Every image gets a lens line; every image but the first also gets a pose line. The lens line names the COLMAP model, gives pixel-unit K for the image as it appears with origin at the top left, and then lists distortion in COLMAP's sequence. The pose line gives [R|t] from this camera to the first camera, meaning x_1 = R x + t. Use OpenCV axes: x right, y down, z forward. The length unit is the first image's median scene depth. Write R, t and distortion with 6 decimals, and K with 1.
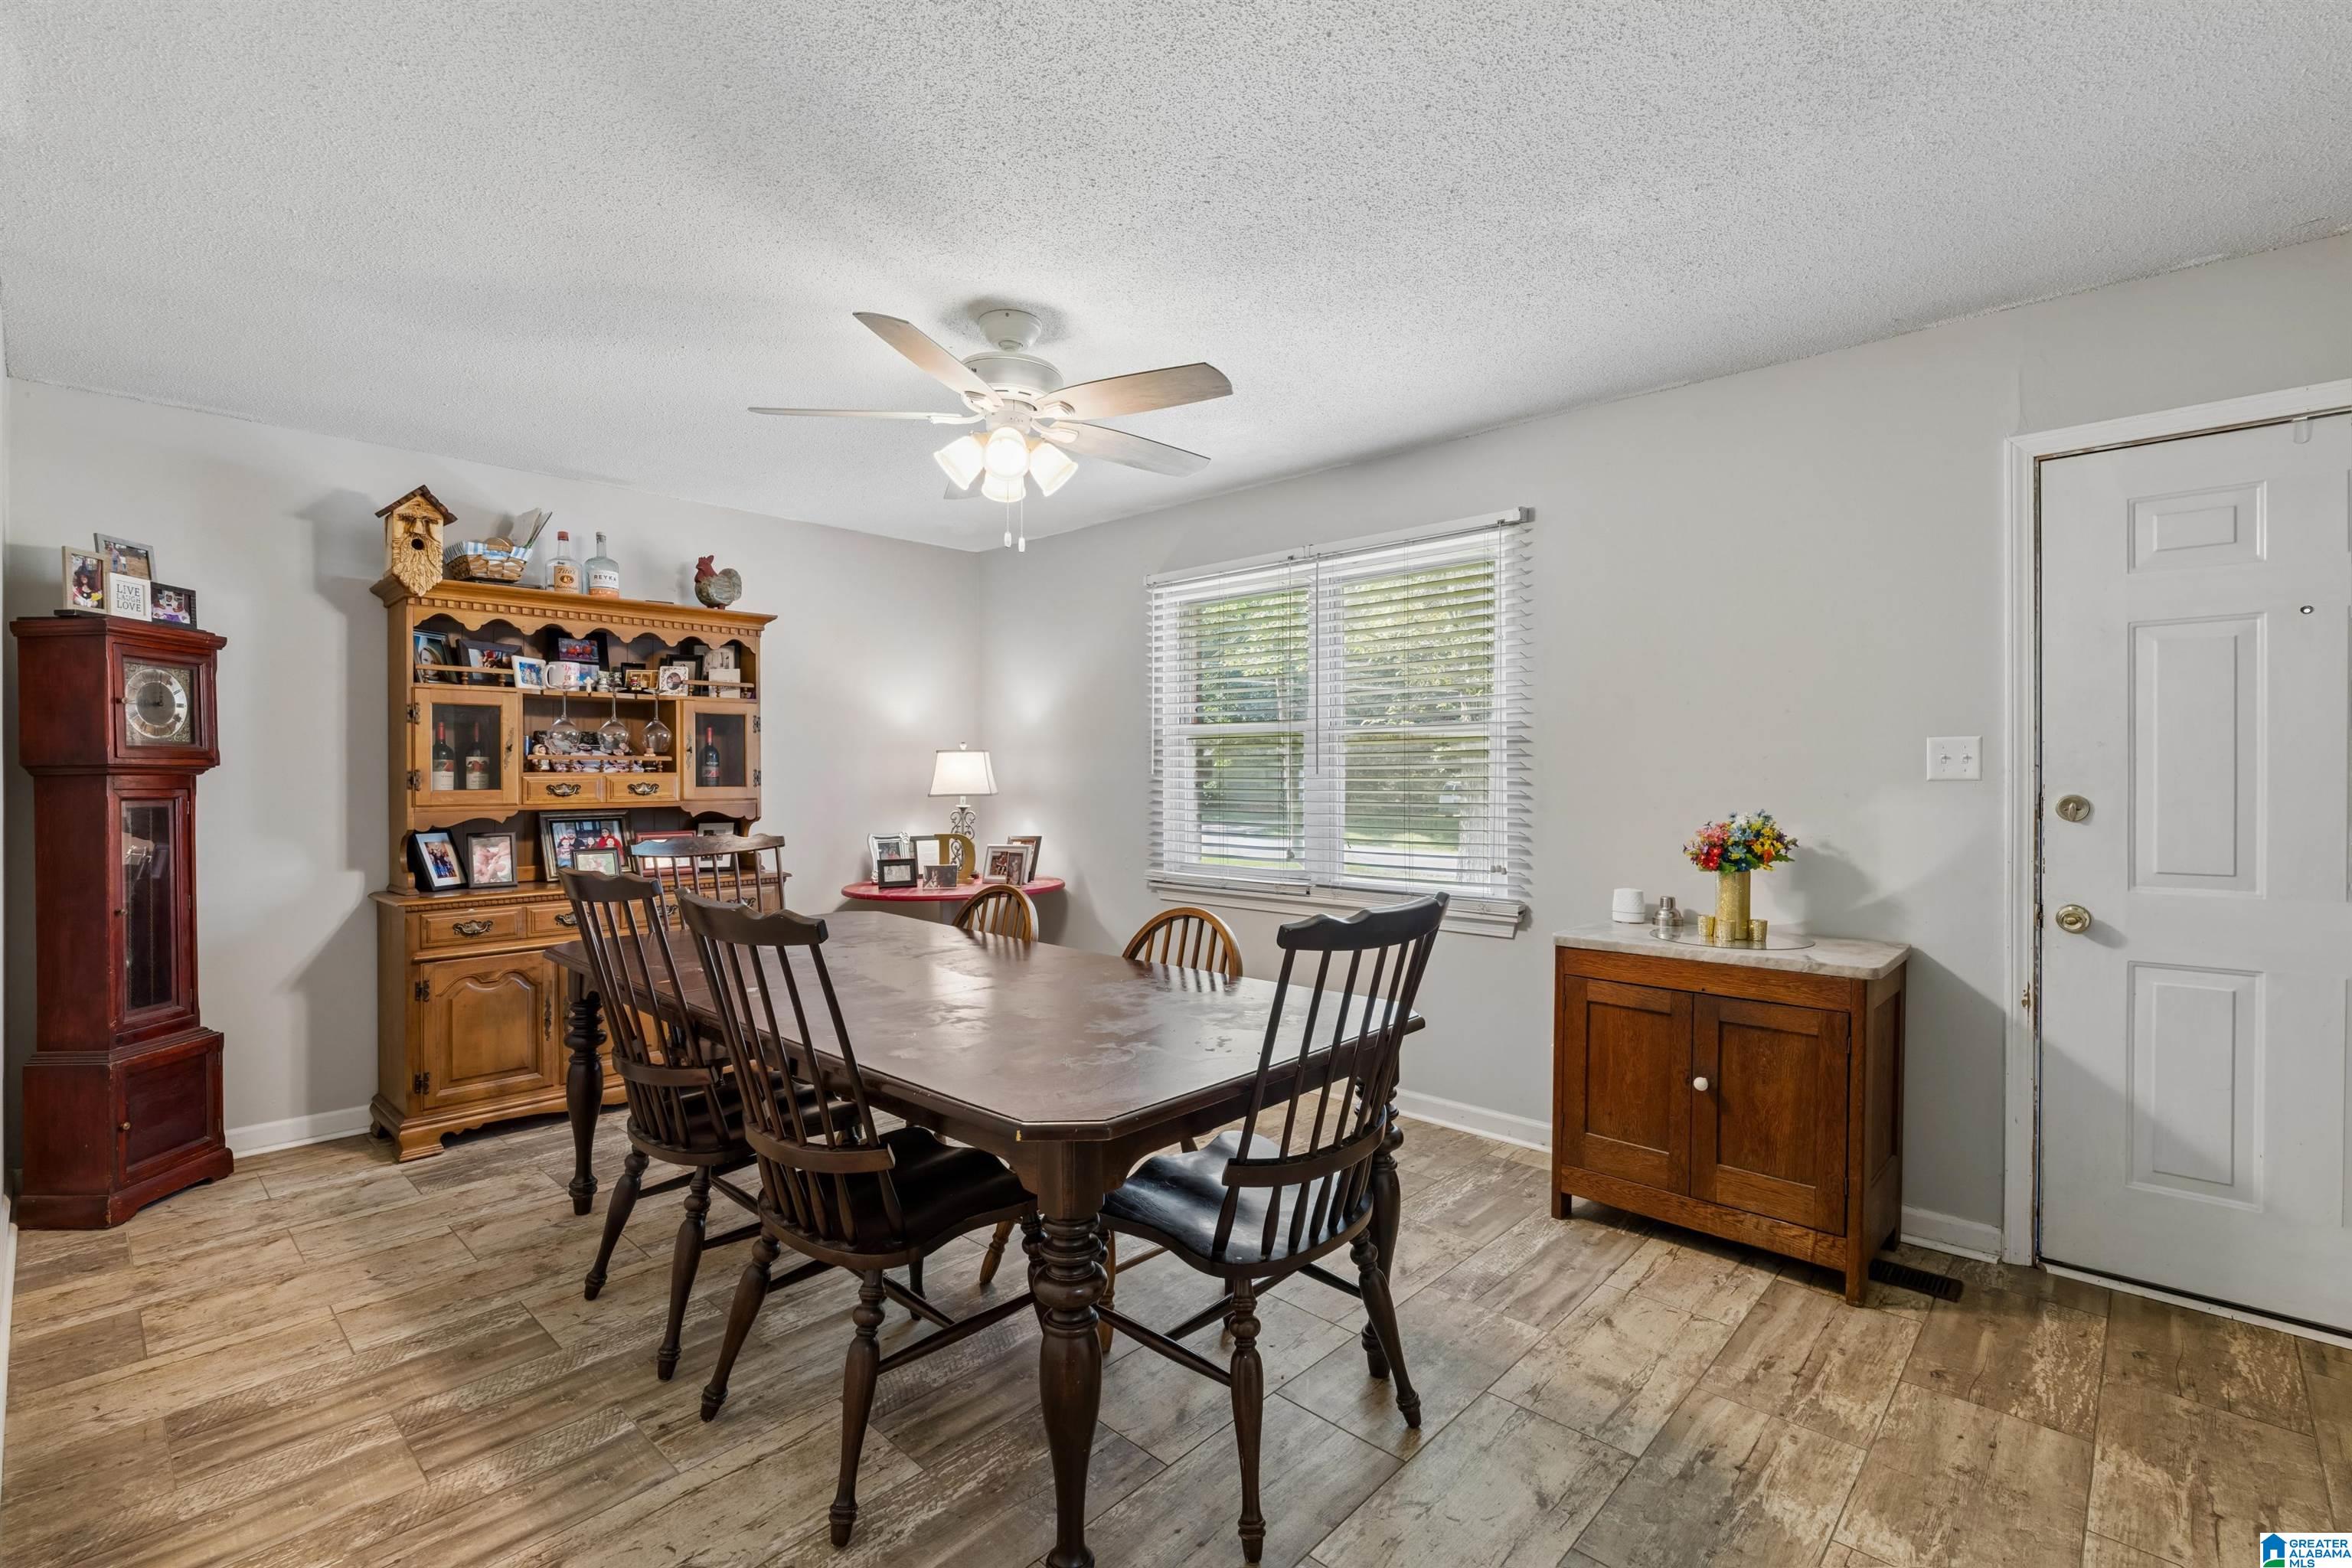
lens RADIAL K [[1064.3, 0, 1181.9], [0, 1064.3, 780.8], [0, 0, 1]] dist [-0.002905, 0.000085]
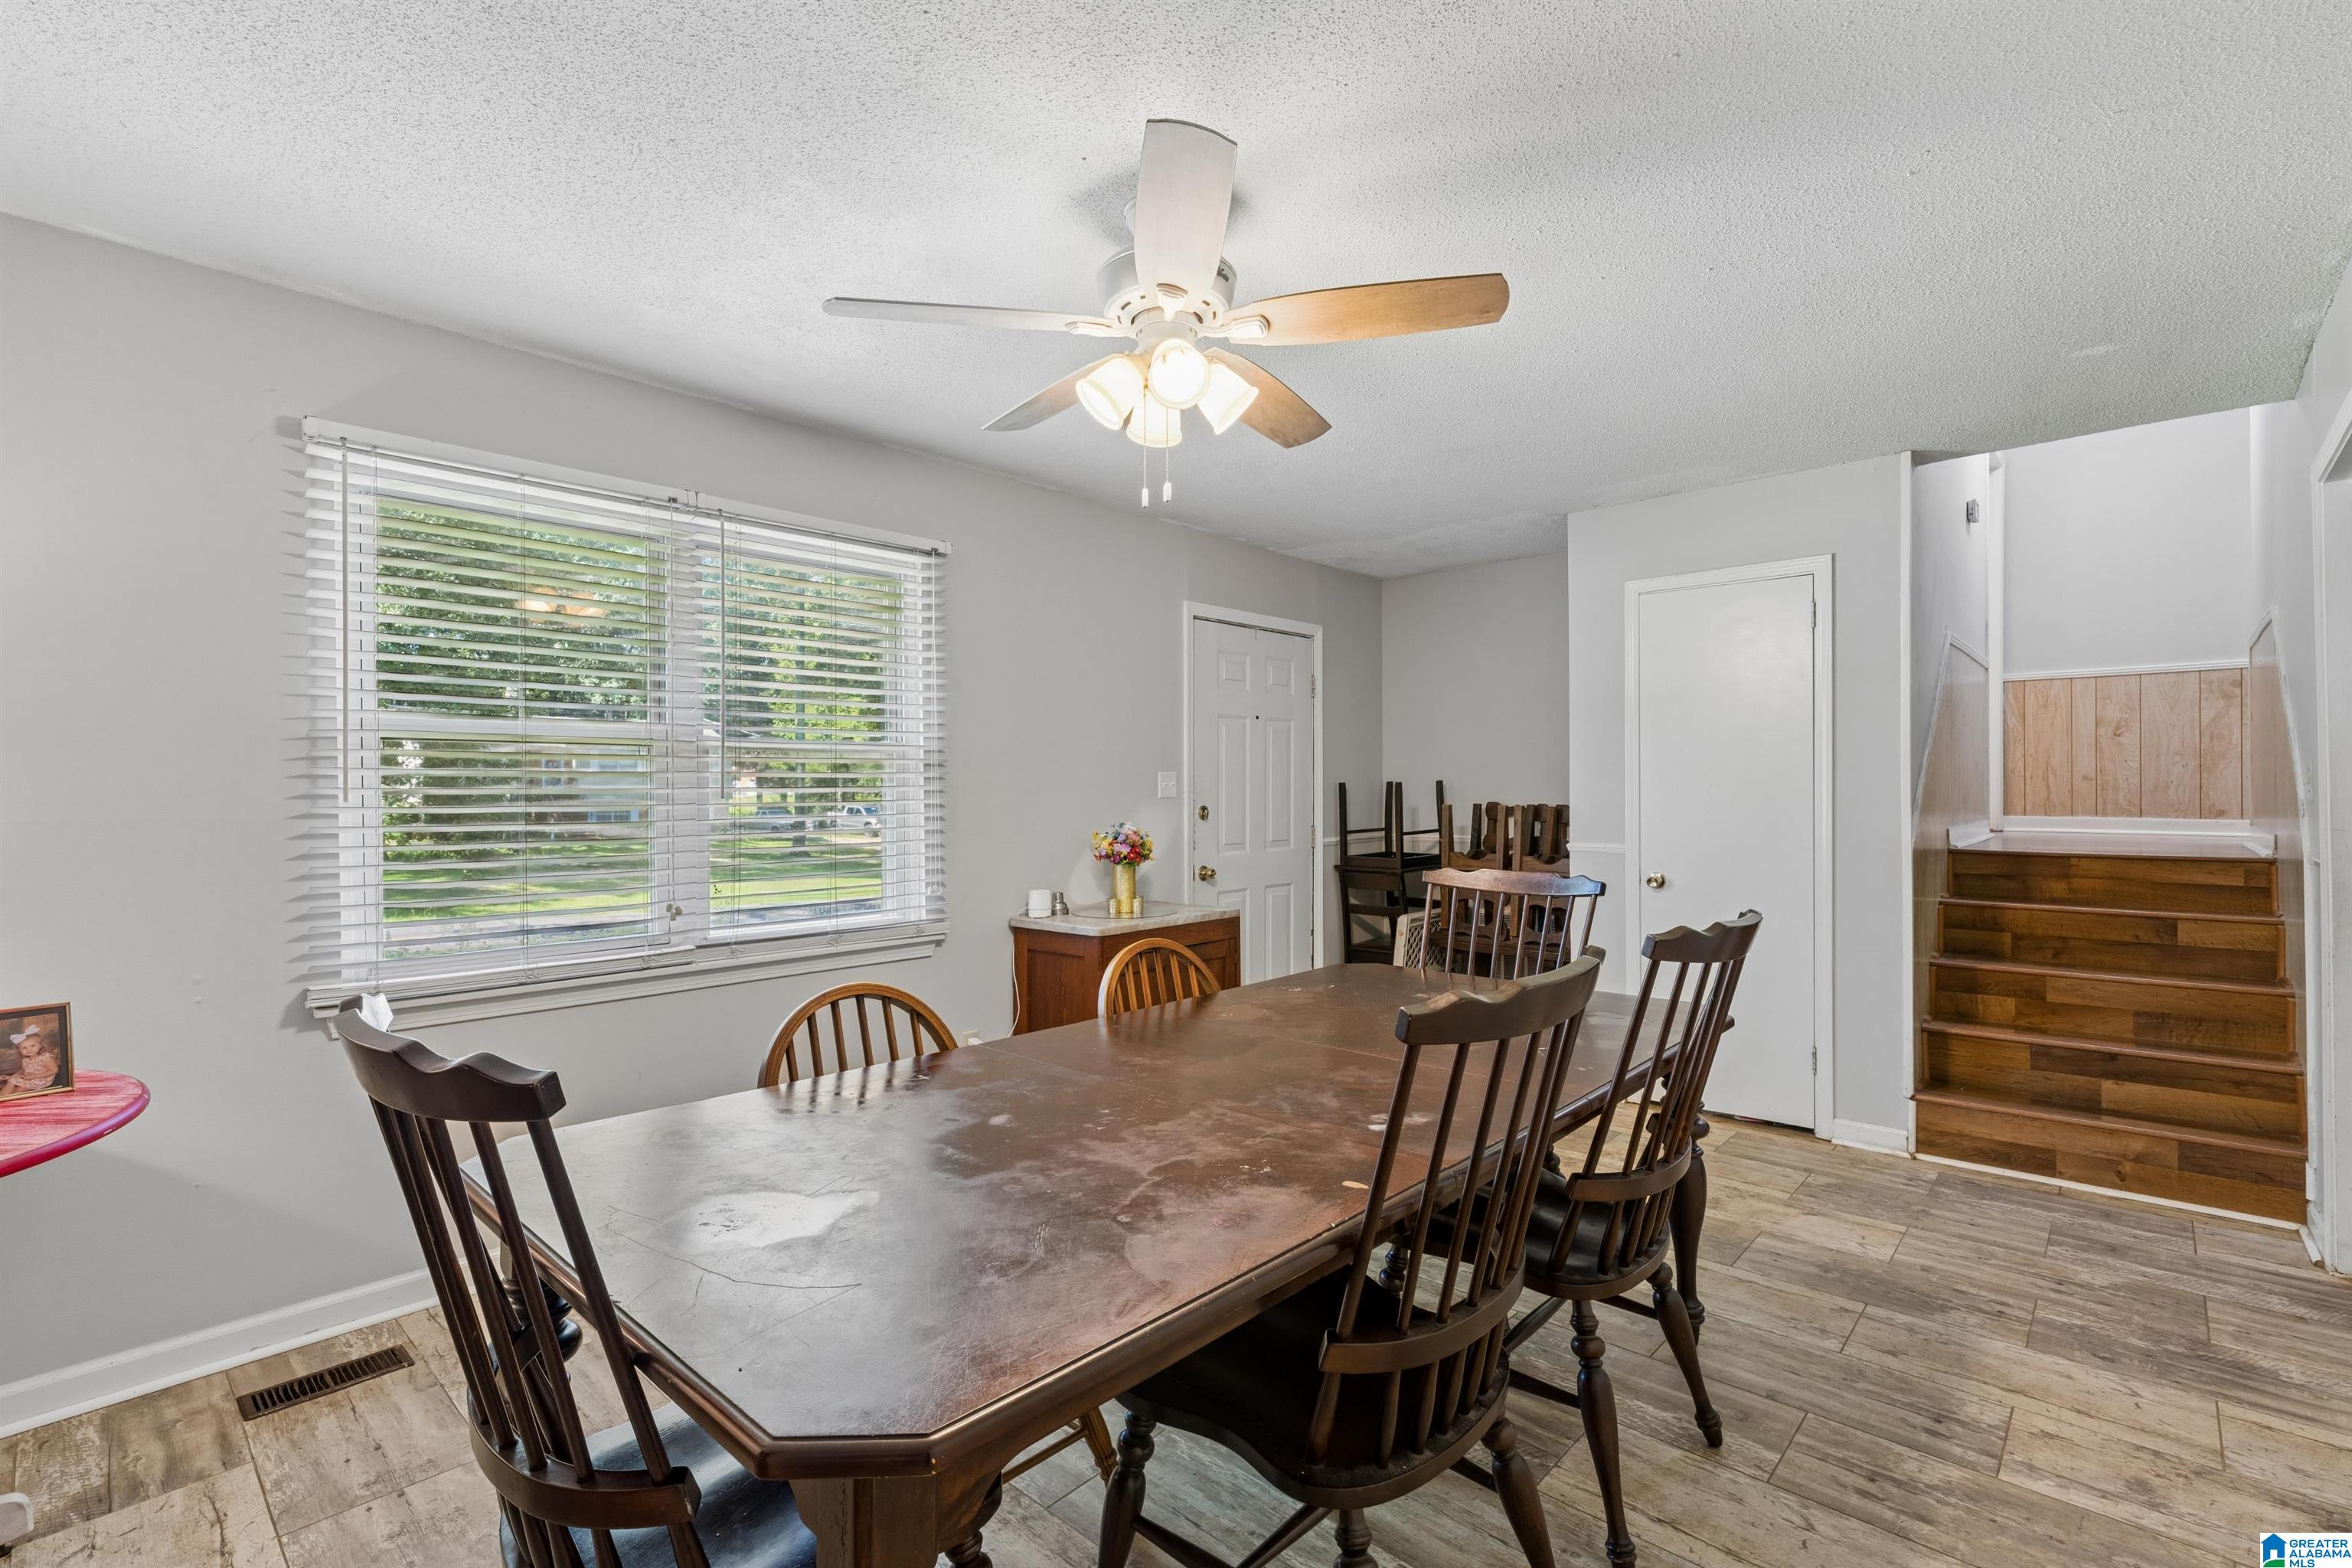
lens RADIAL K [[1064.3, 0, 1181.9], [0, 1064.3, 780.8], [0, 0, 1]] dist [-0.002905, 0.000085]
pose [[-0.008653, 0.010724, 0.999905, -0.727358], [0.014877, 0.999833, -0.010595, -0.008619], [-0.999852, 0.014784, -0.008811, 0.787191]]
